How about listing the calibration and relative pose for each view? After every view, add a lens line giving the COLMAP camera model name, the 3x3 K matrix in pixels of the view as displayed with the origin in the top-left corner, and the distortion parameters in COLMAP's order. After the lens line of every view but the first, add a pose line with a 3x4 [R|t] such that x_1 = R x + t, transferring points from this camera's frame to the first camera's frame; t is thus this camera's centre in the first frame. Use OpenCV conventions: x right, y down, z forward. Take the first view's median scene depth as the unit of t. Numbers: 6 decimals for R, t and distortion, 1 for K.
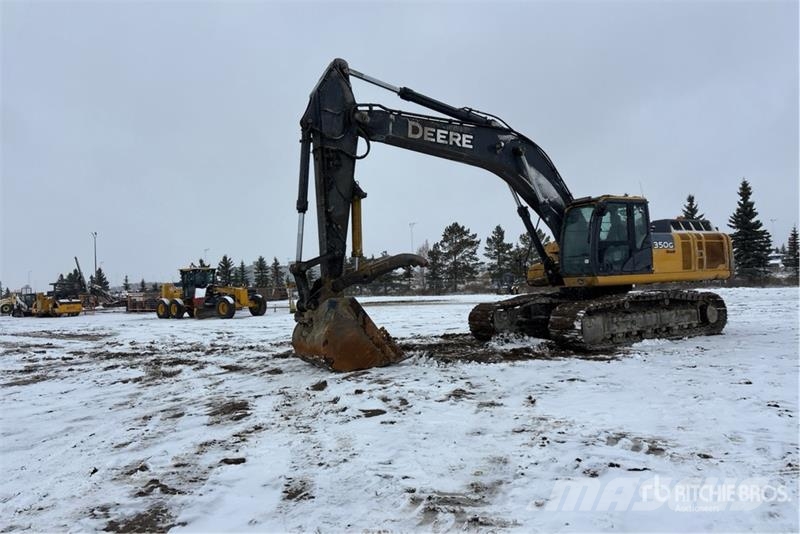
lens RADIAL K [[611.0, 0, 405.4], [0, 611.0, 262.3], [0, 0, 1]] dist [0.035329, -0.026808]
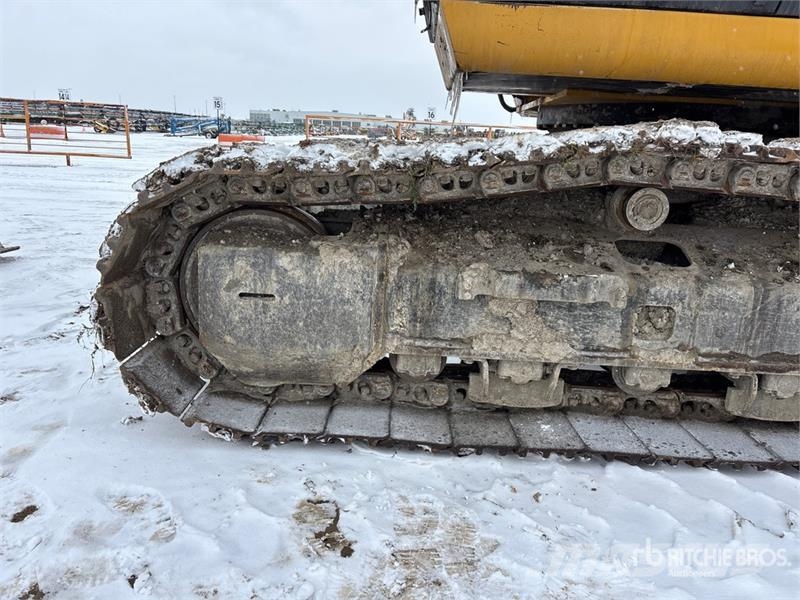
lens RADIAL K [[608.8, 0, 397.9], [0, 608.8, 300.6], [0, 0, 1]] dist [0.051904, -0.054816]
pose [[0.842234, 0.224240, -0.490264, 0.390164], [-0.080322, 0.951435, 0.297186, 0.049438], [0.533095, -0.210921, 0.819342, 0.822823]]
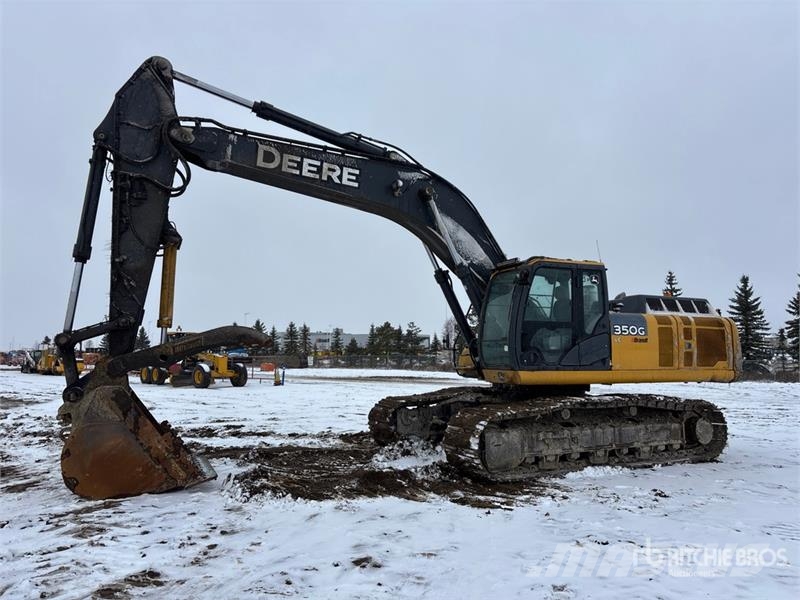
lens RADIAL K [[608.8, 0, 403.0], [0, 608.8, 293.4], [0, 0, 1]] dist [0.051904, -0.054816]
pose [[0.994941, 0.040116, -0.092106, 0.234425], [-0.046062, 0.996927, -0.063364, -0.014495], [0.089281, 0.067286, 0.993731, 0.282346]]
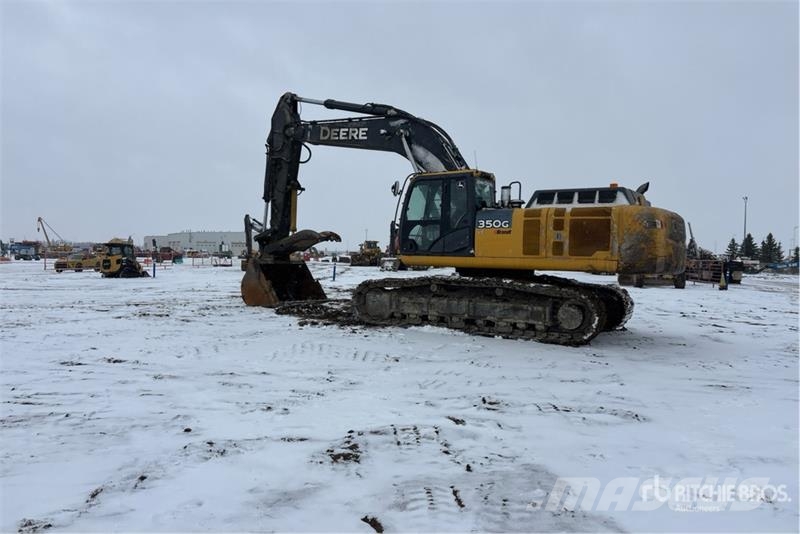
lens RADIAL K [[611.0, 0, 394.6], [0, 611.0, 266.0], [0, 0, 1]] dist [0.035329, -0.026808]
pose [[0.427009, 0.071587, -0.901409, 1.181868], [-0.012671, 0.997237, 0.073195, -0.031814], [0.904159, -0.019833, 0.426736, 0.544023]]
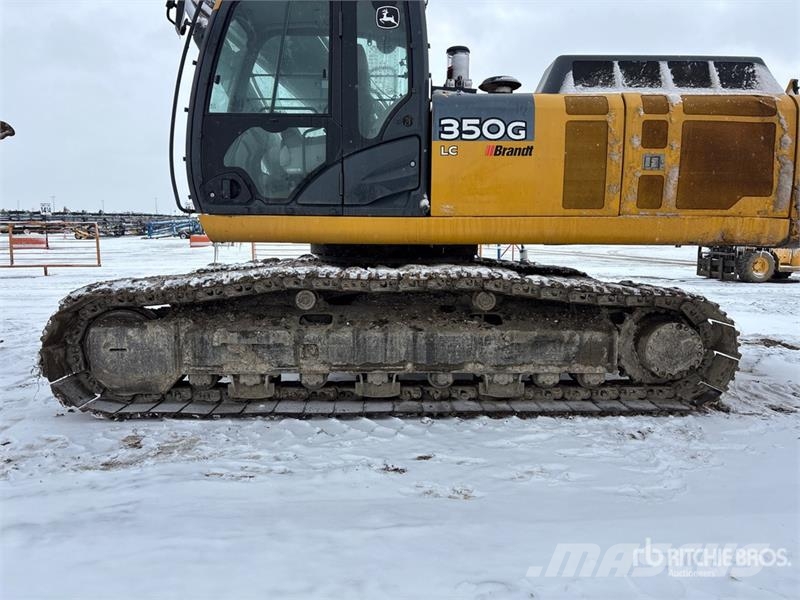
lens RADIAL K [[608.8, 0, 399.2], [0, 608.8, 295.0], [0, 0, 1]] dist [0.051904, -0.054816]
pose [[0.864231, 0.104946, -0.492027, 0.581109], [-0.031623, 0.987399, 0.155060, 0.010441], [0.502100, -0.118449, 0.856660, 0.723391]]
